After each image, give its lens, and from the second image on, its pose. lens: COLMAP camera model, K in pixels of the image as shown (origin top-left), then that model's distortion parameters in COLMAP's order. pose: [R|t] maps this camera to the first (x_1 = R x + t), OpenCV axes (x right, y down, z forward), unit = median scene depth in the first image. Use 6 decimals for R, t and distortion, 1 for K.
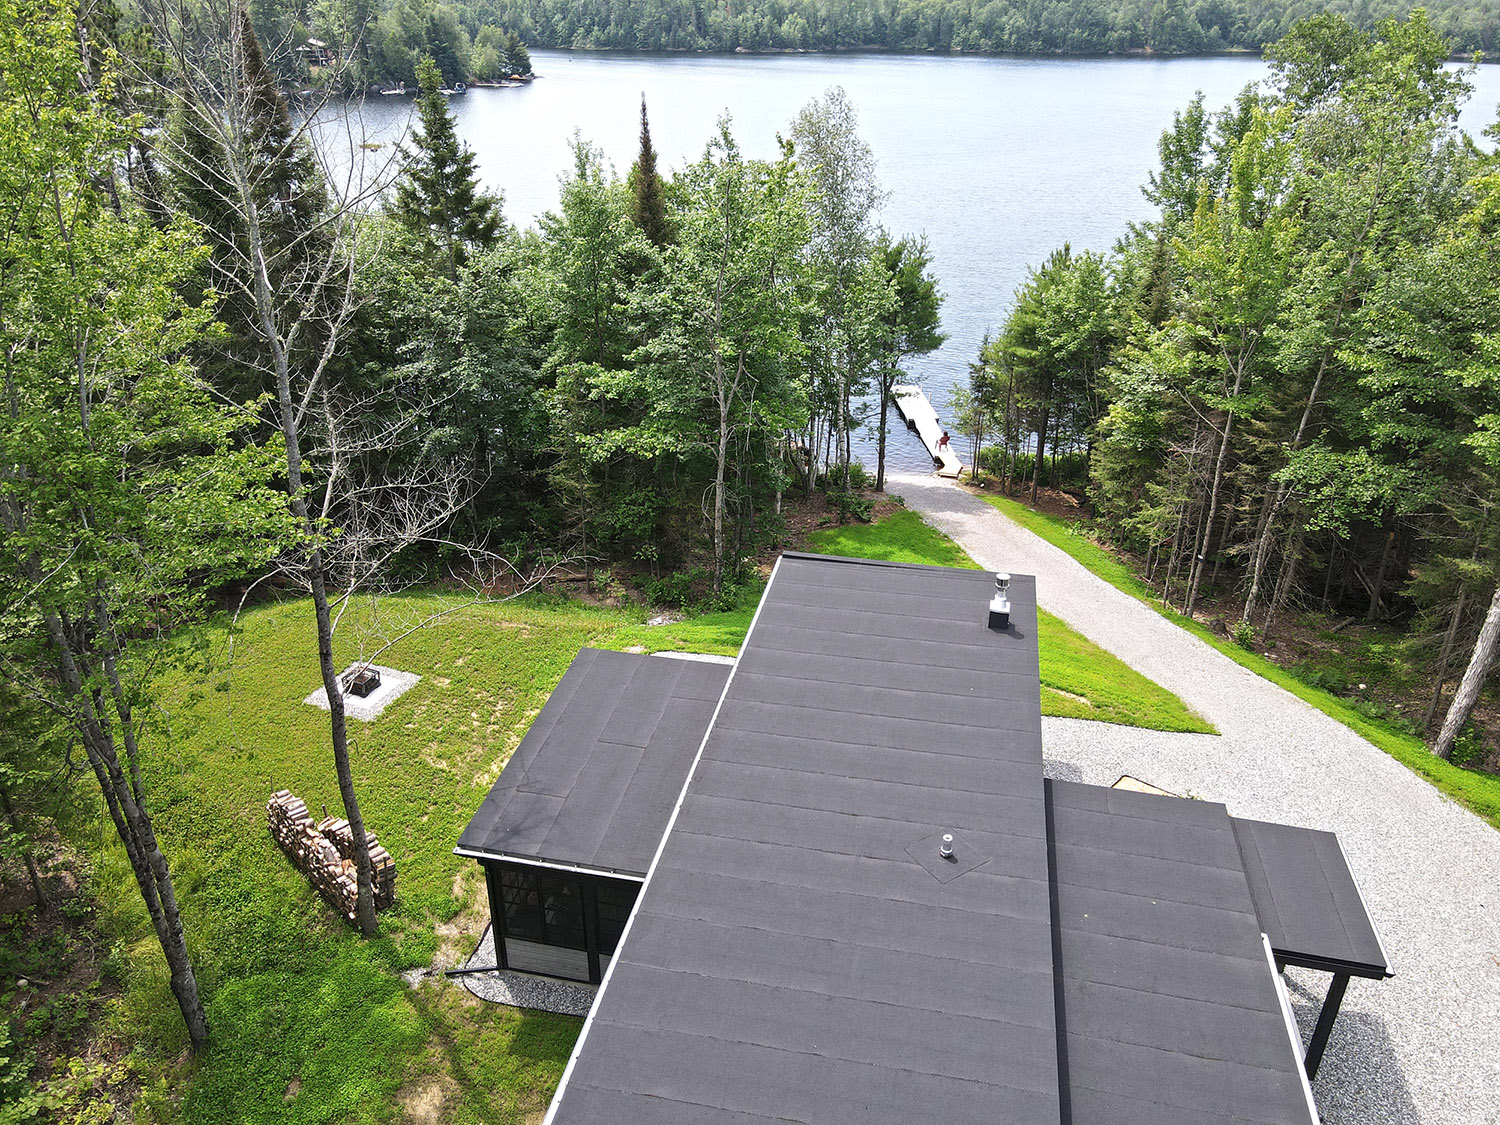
lens RADIAL K [[1100.4, 0, 748.6], [0, 1100.4, 566.3], [0, 0, 1]] dist [-0.002254, 0.031154]
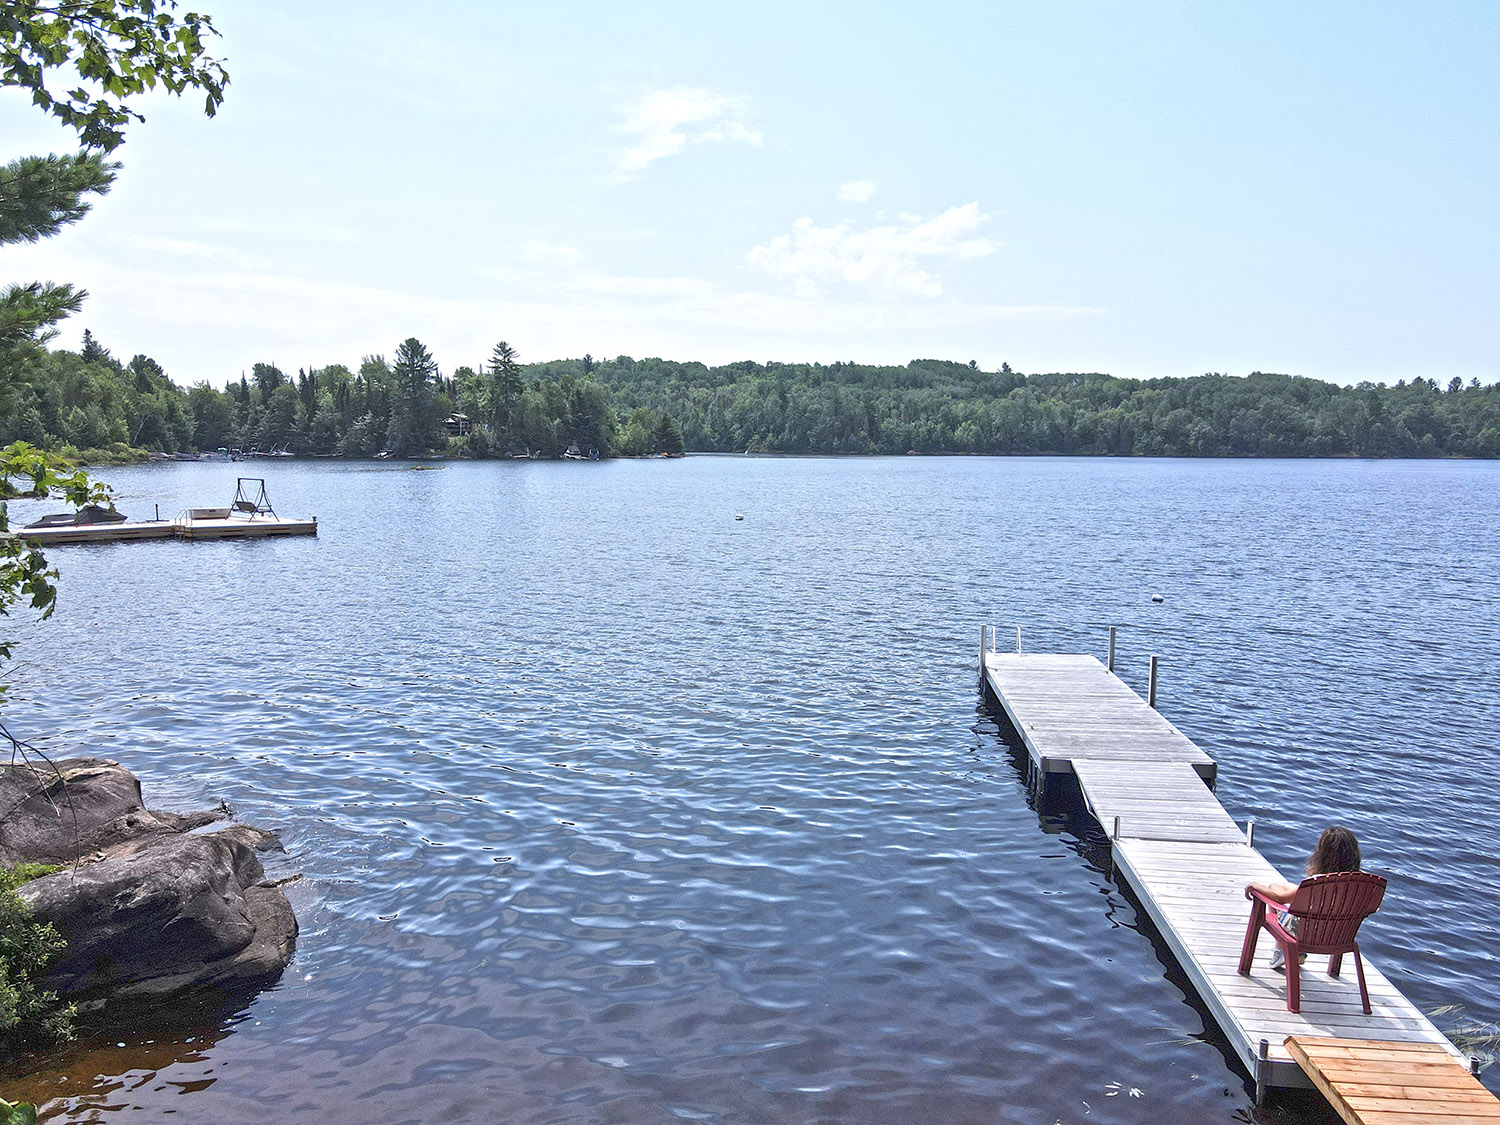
lens RADIAL K [[1100.4, 0, 748.6], [0, 1100.4, 566.3], [0, 0, 1]] dist [-0.002254, 0.031154]
pose [[0.985671, 0.017892, -0.167730, 0.015433], [-0.076880, 0.932727, -0.352292, -0.011543], [0.150143, 0.360139, 0.920737, 0.098291]]
